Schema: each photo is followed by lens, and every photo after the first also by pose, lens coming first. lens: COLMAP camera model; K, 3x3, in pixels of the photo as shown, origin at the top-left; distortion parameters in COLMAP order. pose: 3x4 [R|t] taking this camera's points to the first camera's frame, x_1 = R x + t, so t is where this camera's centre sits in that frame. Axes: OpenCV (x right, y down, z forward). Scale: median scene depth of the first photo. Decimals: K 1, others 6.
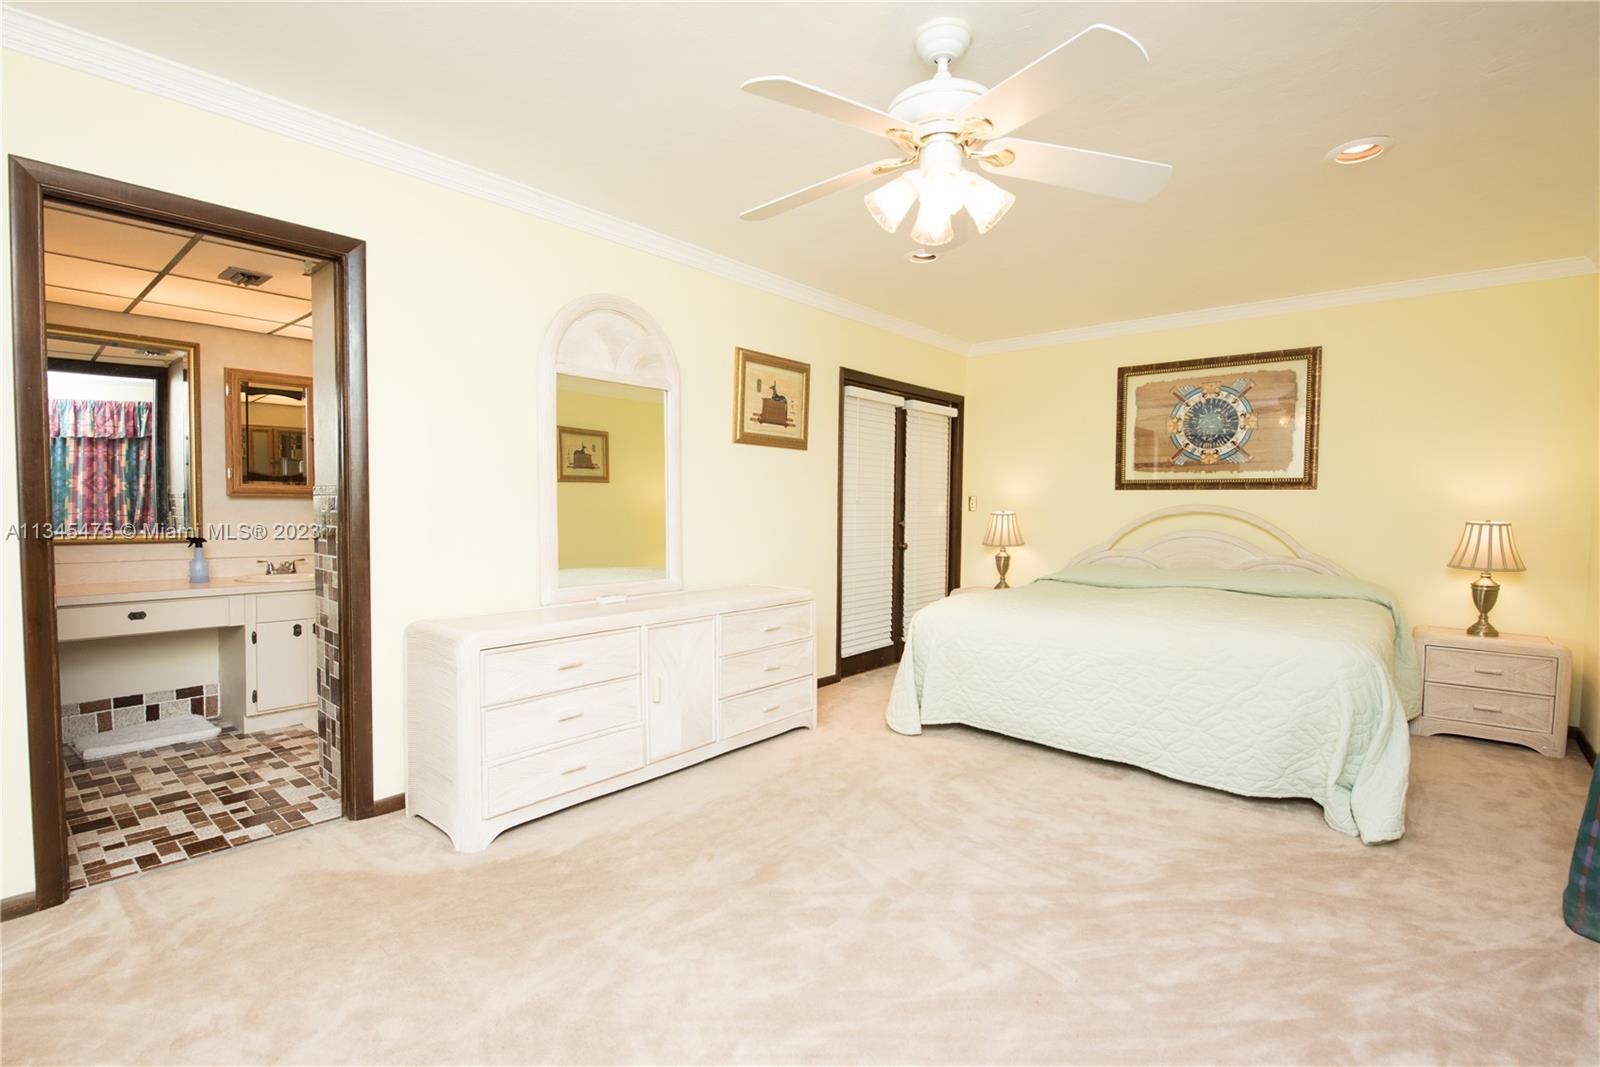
lens RADIAL K [[751.1, 0, 800.0], [0, 751.1, 533.5], [0, 0, 1]] dist [-0.003627, -0.001268]
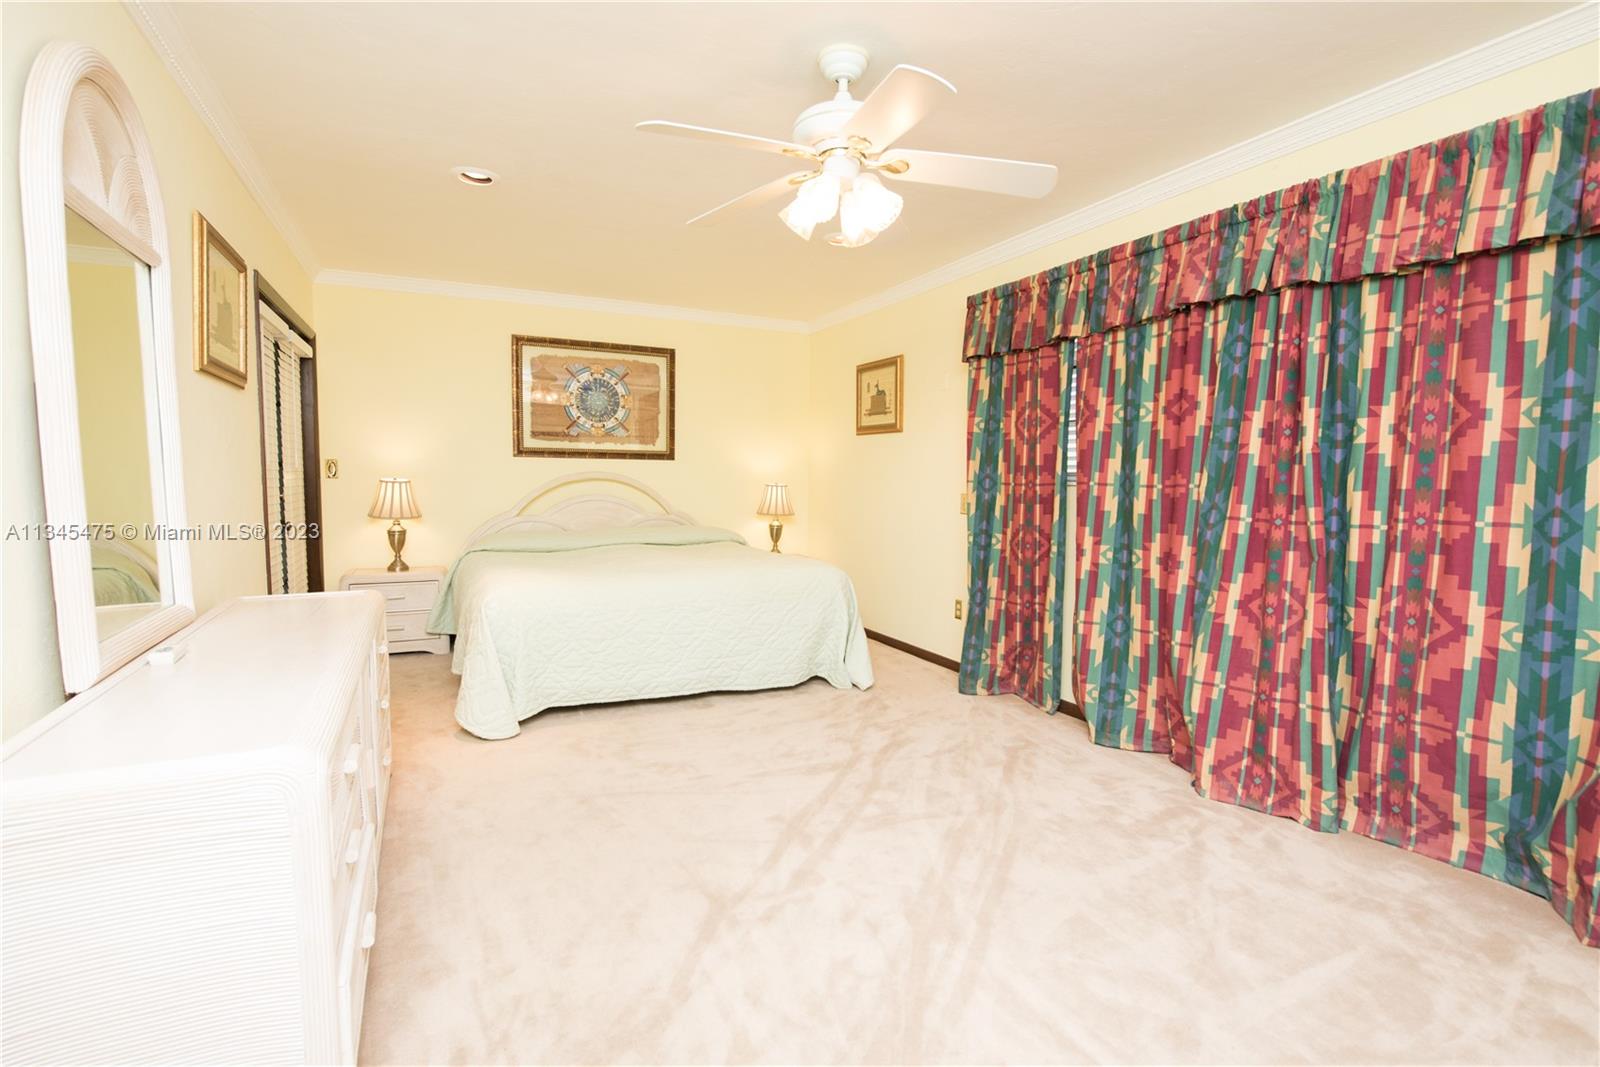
lens RADIAL K [[751.1, 0, 800.0], [0, 751.1, 533.5], [0, 0, 1]] dist [-0.003627, -0.001268]
pose [[0.395967, -0.074889, 0.915206, -0.416184], [0.026287, 0.997185, 0.070224, -0.017879], [-0.917888, -0.003748, 0.396821, 0.281286]]
